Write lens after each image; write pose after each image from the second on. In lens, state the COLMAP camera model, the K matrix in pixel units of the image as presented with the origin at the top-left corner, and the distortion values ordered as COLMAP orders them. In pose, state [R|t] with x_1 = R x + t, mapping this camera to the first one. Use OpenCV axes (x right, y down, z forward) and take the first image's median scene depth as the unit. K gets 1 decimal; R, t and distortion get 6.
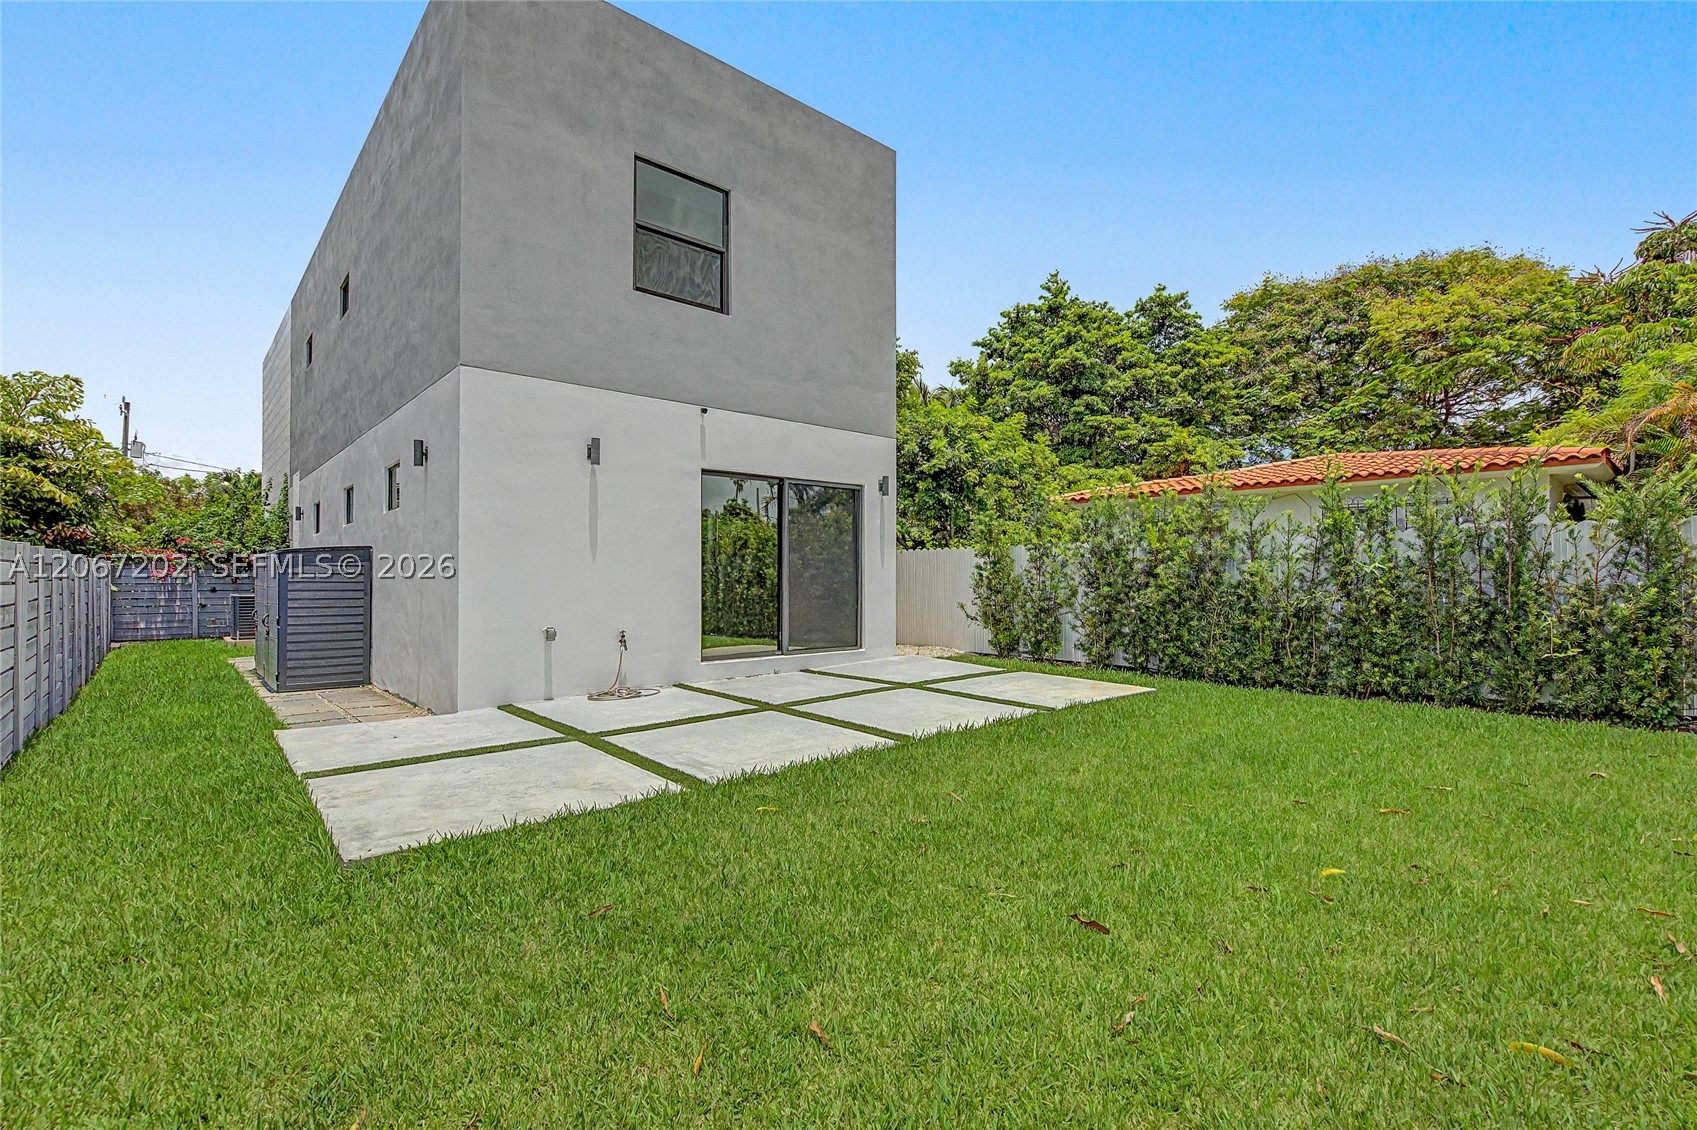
lens RADIAL K [[775.8, 0, 848.9], [0, 775.8, 571.8], [0, 0, 1]] dist [0.001378, 0.000047]
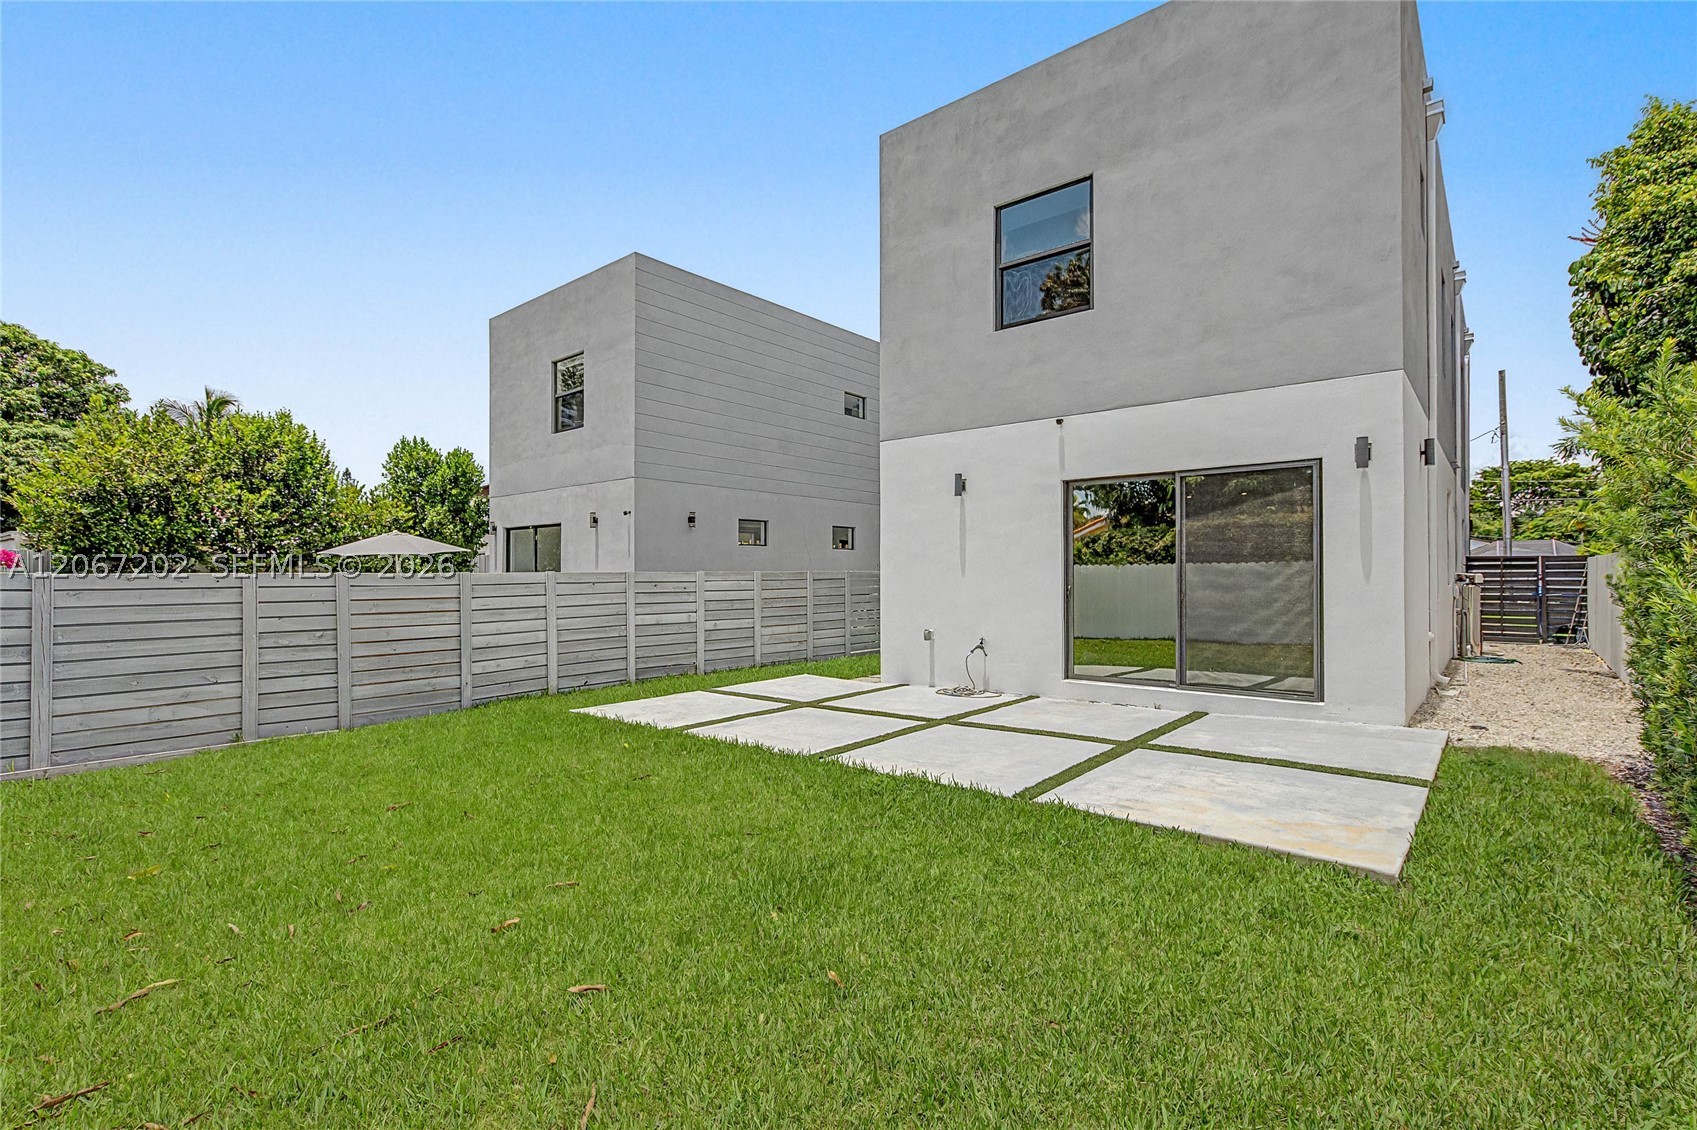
lens RADIAL K [[775.8, 0, 848.8], [0, 775.8, 568.8], [0, 0, 1]] dist [0.001378, 0.000047]
pose [[0.150884, -0.004267, -0.988542, 0.739759], [0.013618, 0.999905, -0.002238, -0.023537], [0.988458, -0.013124, 0.150928, 0.589309]]
